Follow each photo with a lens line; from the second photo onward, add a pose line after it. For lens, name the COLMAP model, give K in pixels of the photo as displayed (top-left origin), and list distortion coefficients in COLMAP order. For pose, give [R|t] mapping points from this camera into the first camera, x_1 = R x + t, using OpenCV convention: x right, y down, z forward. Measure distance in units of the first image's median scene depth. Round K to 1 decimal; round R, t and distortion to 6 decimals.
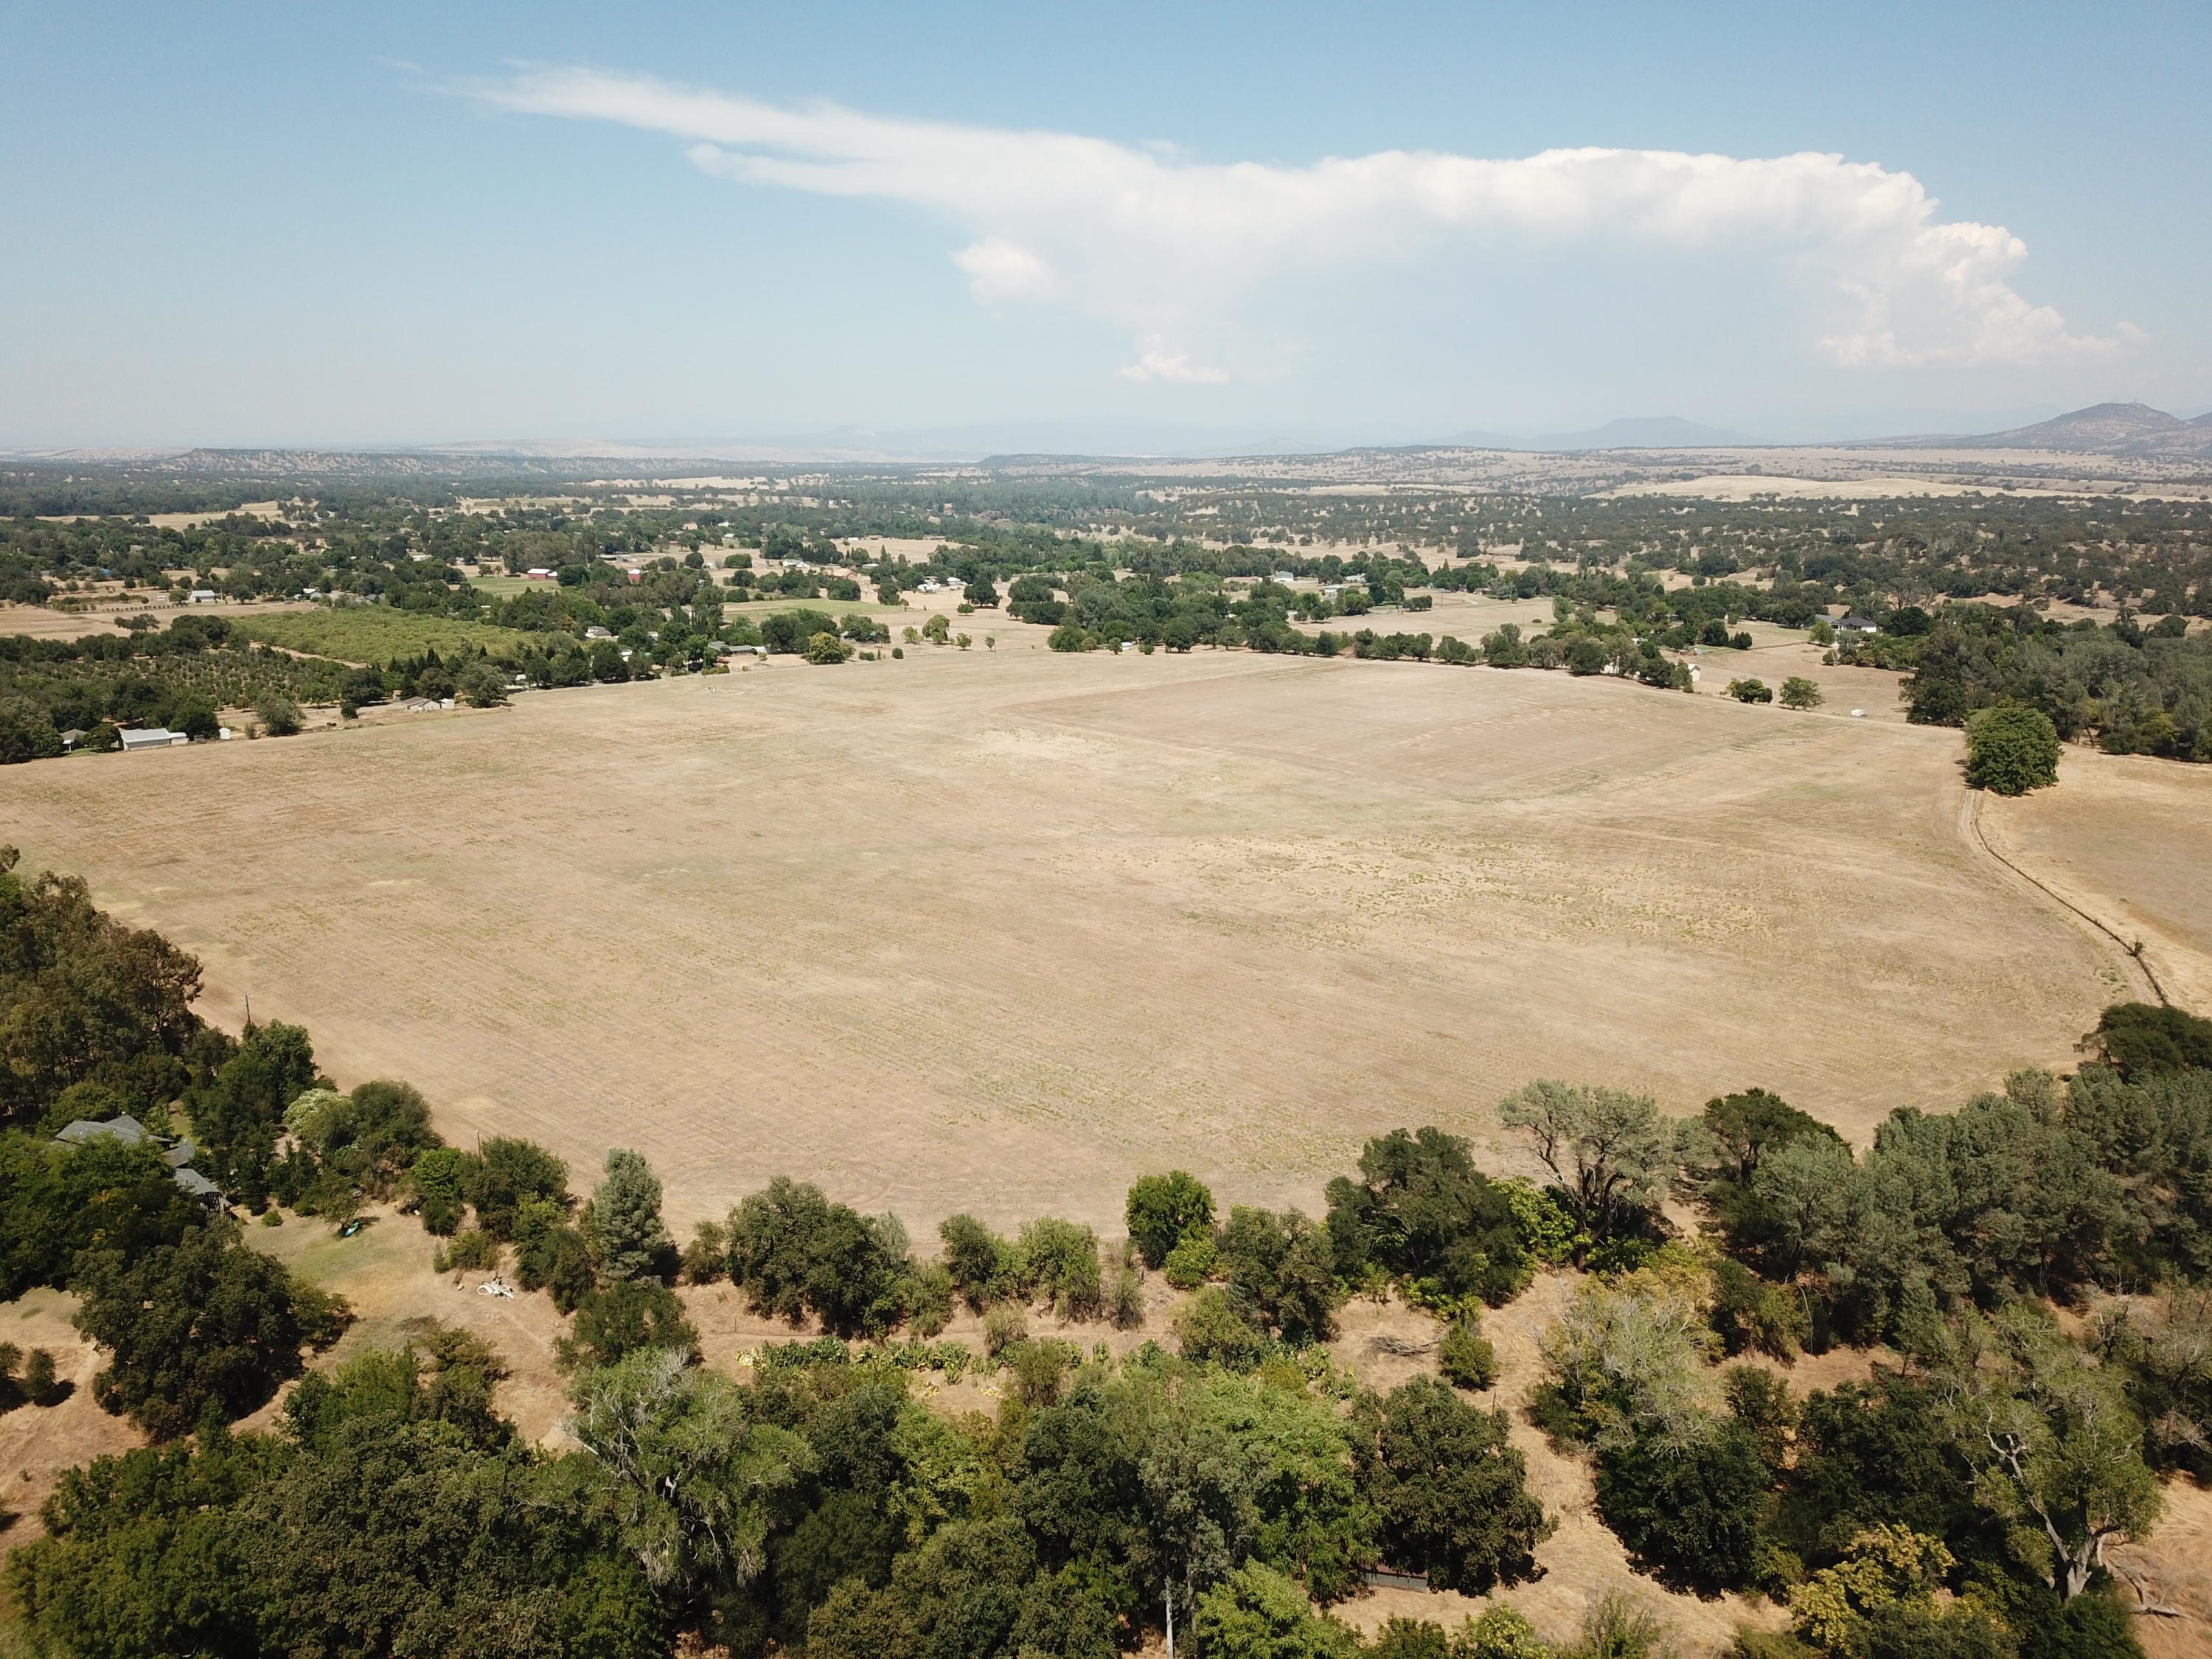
lens RADIAL K [[1685.7, 0, 1096.8], [0, 1685.7, 830.7], [0, 0, 1]] dist [0.007835, 0.000726]
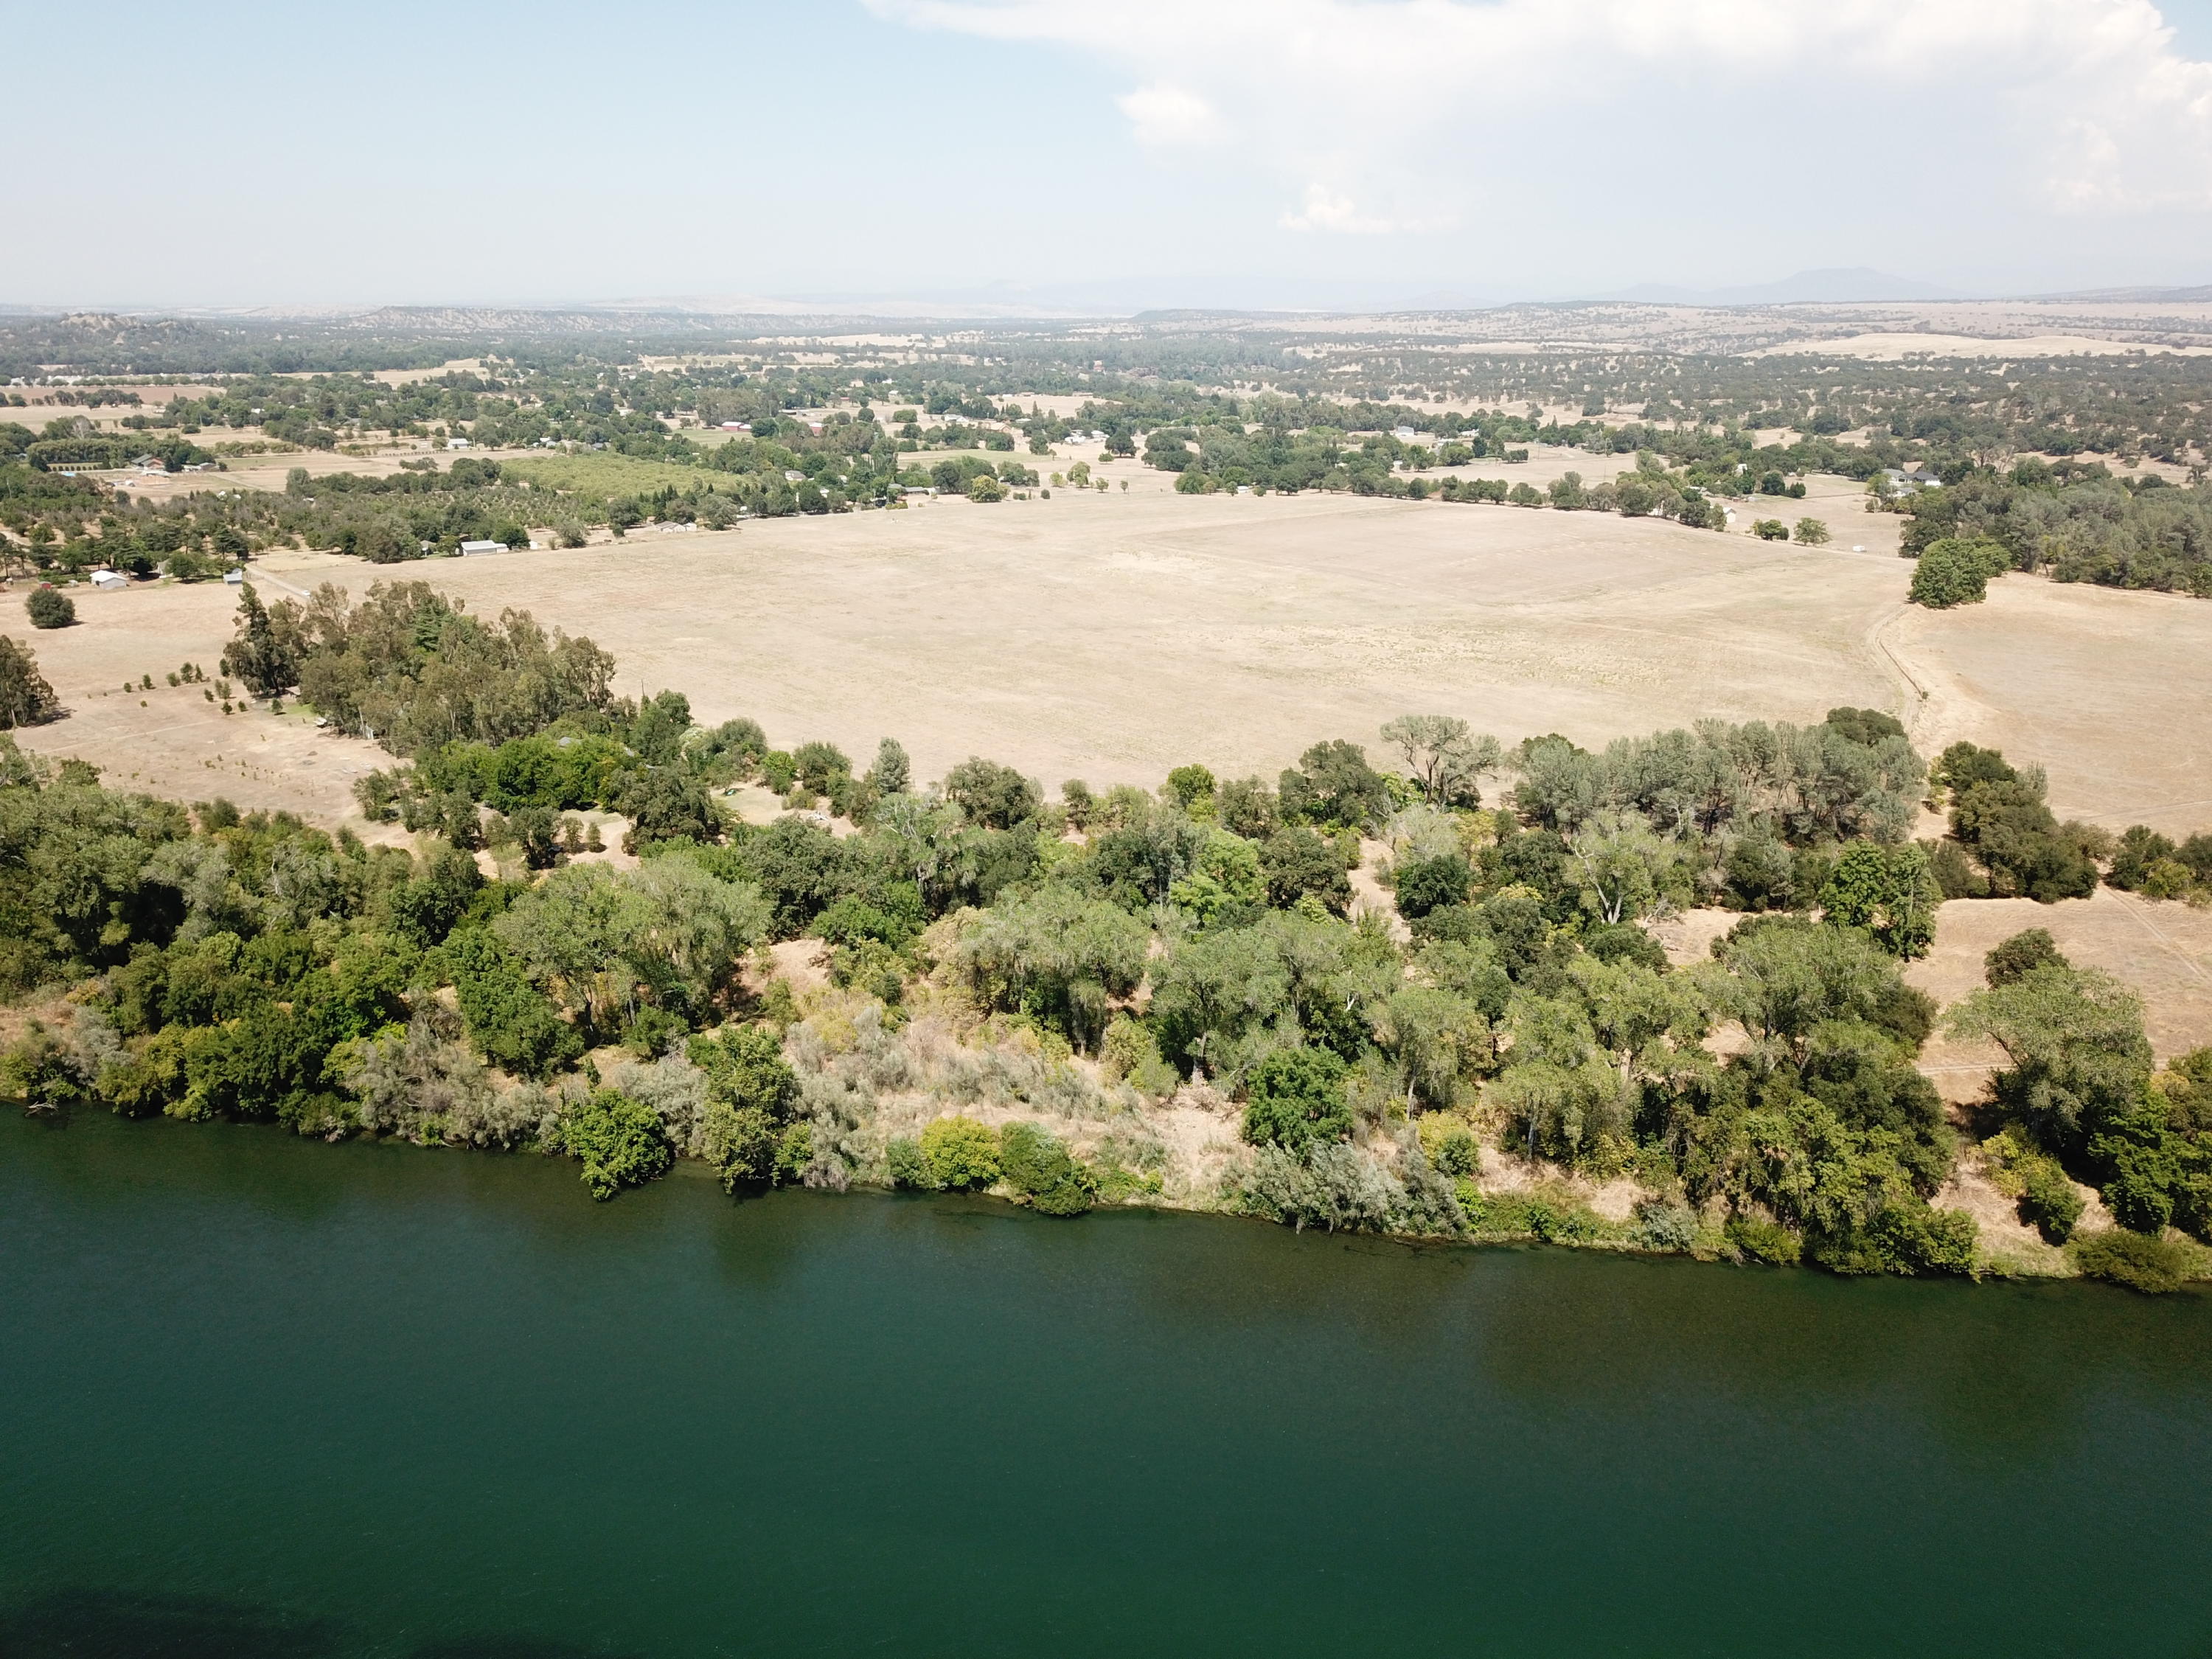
lens RADIAL K [[1689.8, 0, 1097.0], [0, 1689.8, 823.6], [0, 0, 1]] dist [0.005758, 0.002995]
pose [[0.996044, 0.024684, -0.085359, 0.025067], [-0.018134, 0.996892, 0.076671, 0.034826], [0.086986, -0.074820, 0.993396, -0.198355]]
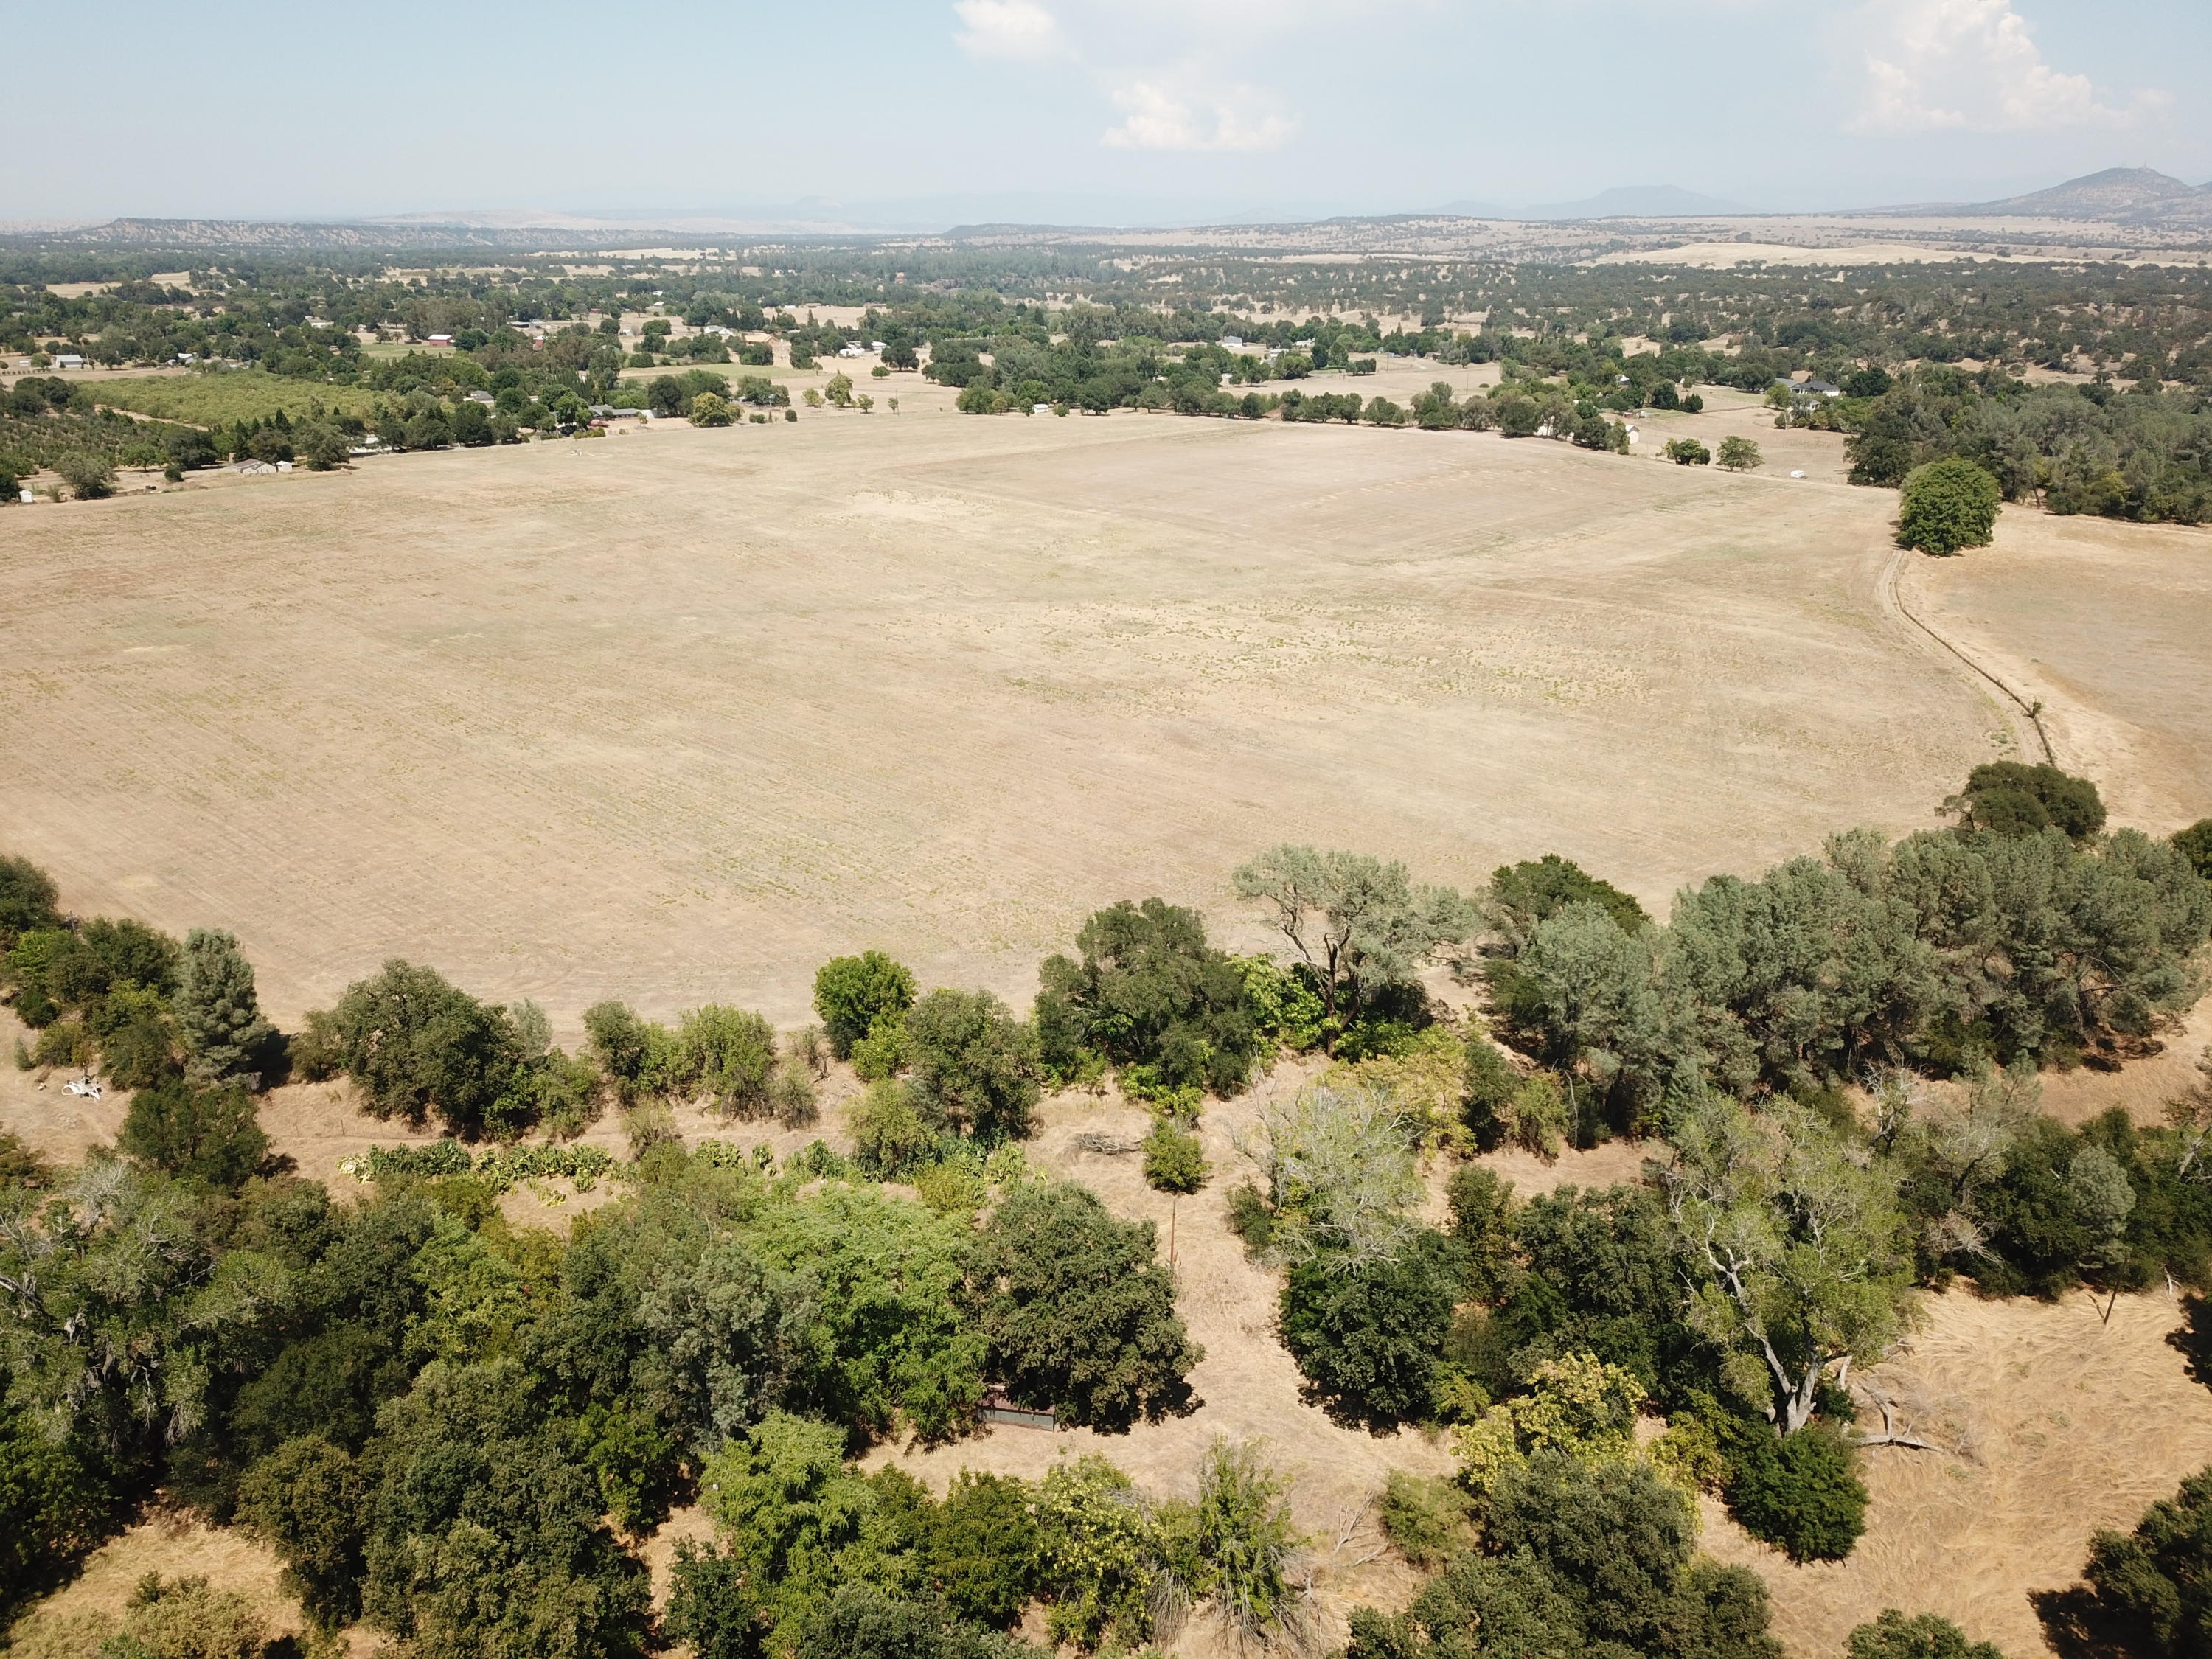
lens RADIAL K [[1689.8, 0, 1097.0], [0, 1689.8, 823.6], [0, 0, 1]] dist [0.005758, 0.002995]
pose [[0.999918, -0.005495, 0.011555, 0.040892], [0.004081, 0.992880, 0.119052, 0.008644], [-0.012127, -0.118995, 0.992821, 0.036482]]
